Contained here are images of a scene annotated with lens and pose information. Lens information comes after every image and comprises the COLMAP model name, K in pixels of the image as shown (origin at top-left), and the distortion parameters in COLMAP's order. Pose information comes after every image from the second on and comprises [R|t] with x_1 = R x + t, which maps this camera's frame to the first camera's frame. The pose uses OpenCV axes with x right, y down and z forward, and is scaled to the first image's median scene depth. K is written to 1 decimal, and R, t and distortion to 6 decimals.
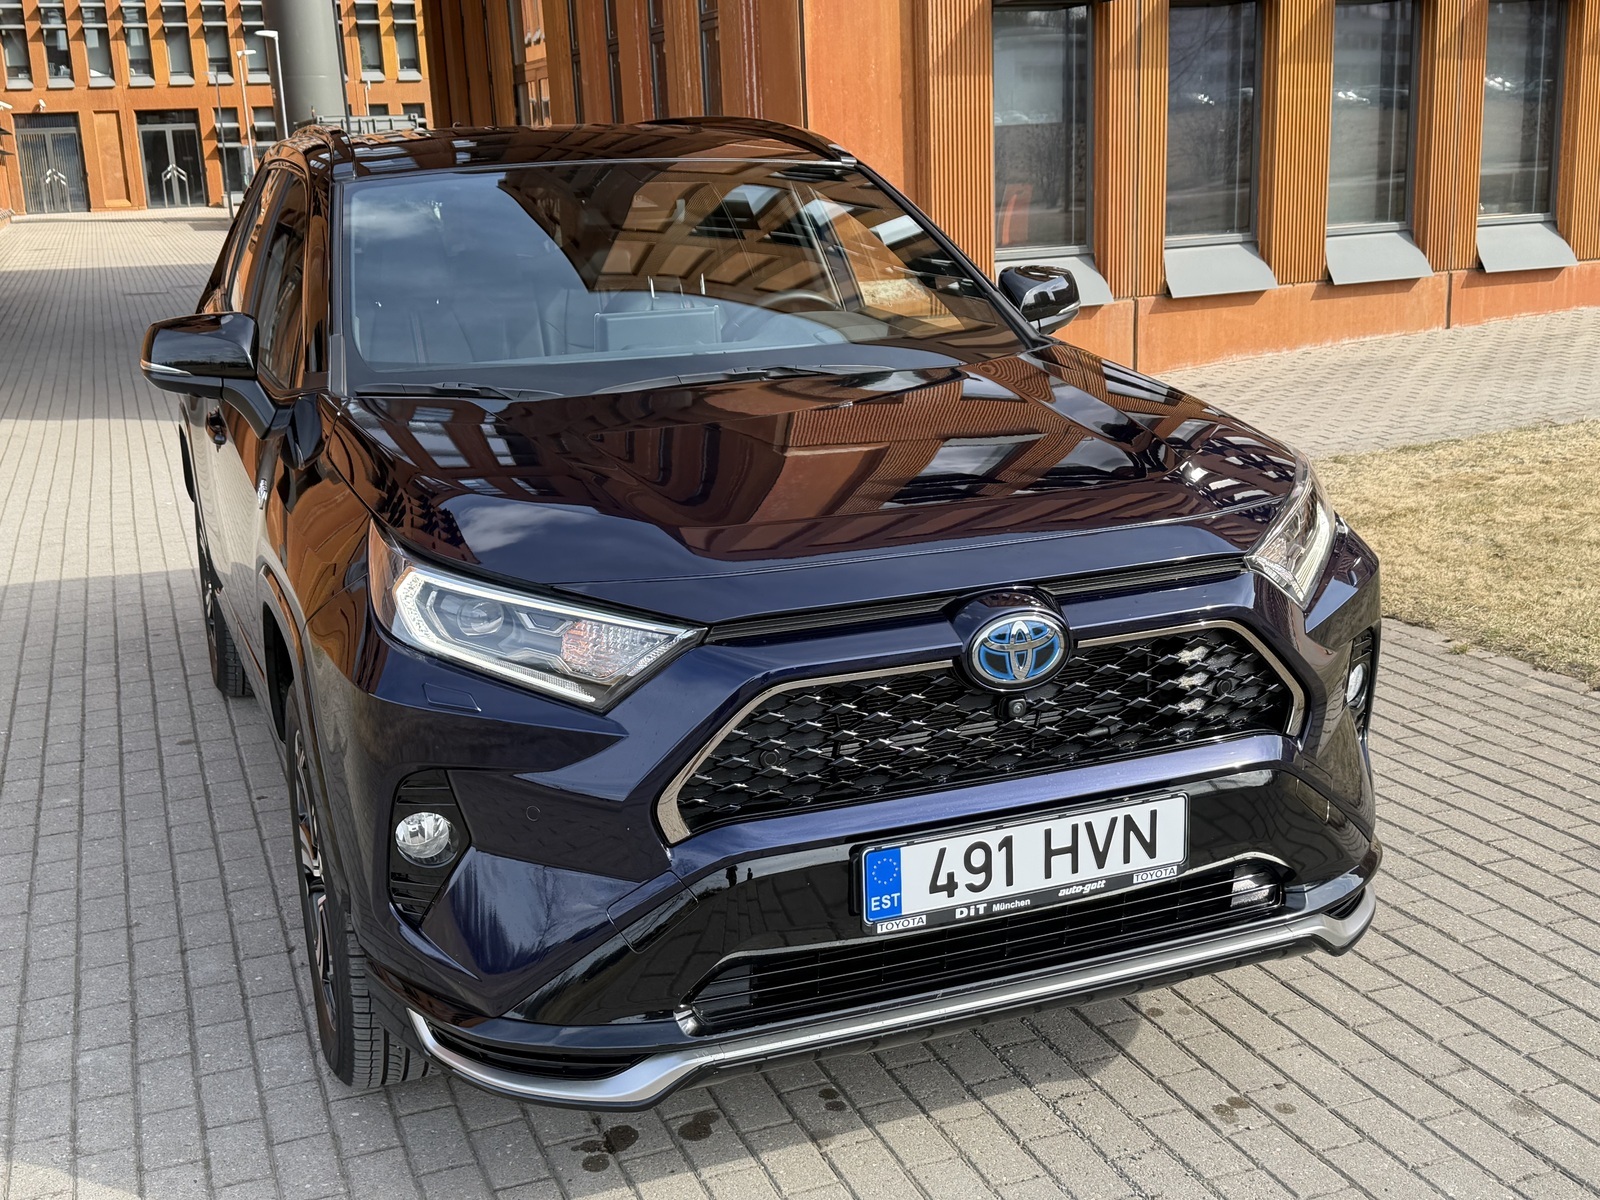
lens RADIAL K [[1837.3, 0, 797.9], [0, 1837.3, 593.8], [0, 0, 1]] dist [0.001847, 0.000000]
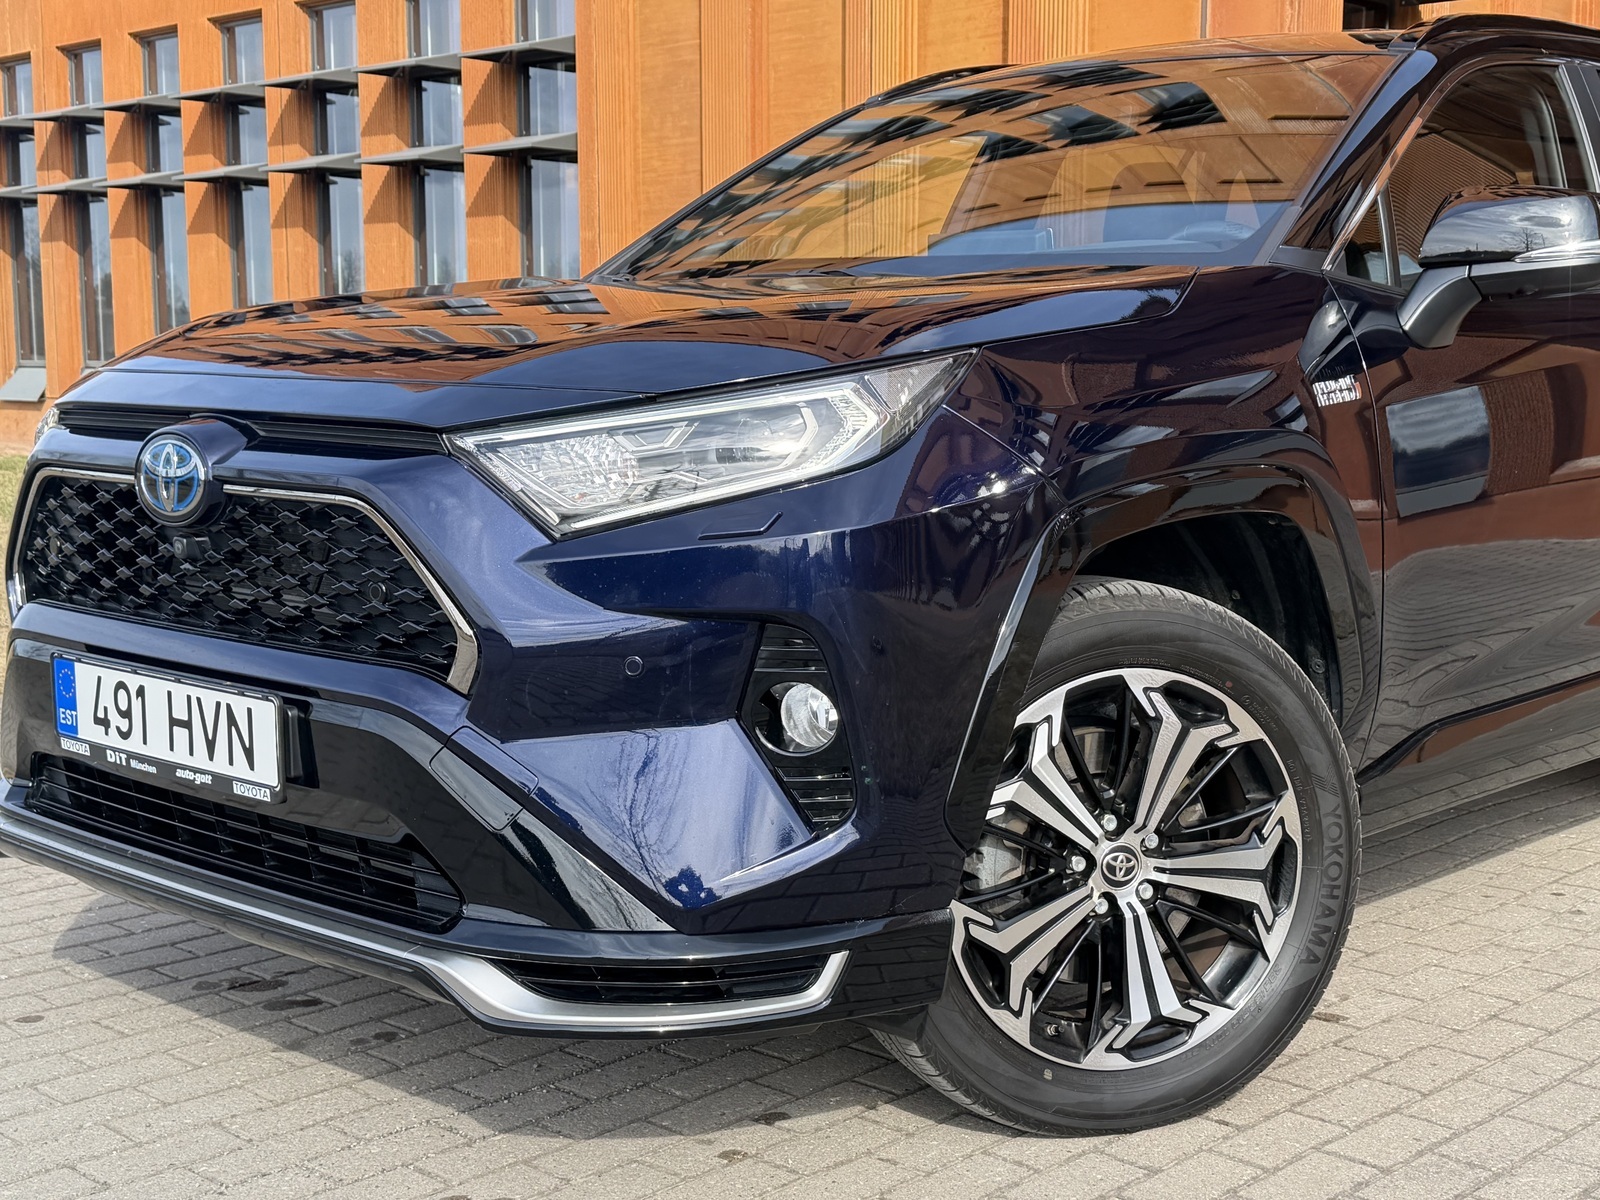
lens RADIAL K [[2113.4, 0, 835.3], [0, 2113.4, 624.2], [0, 0, 1]] dist [0.068492, 0.000000]
pose [[0.438673, 0.152953, -0.885535, 1.150232], [-0.224254, 0.972865, 0.056947, -0.029490], [0.870216, 0.173604, 0.461070, 0.802598]]
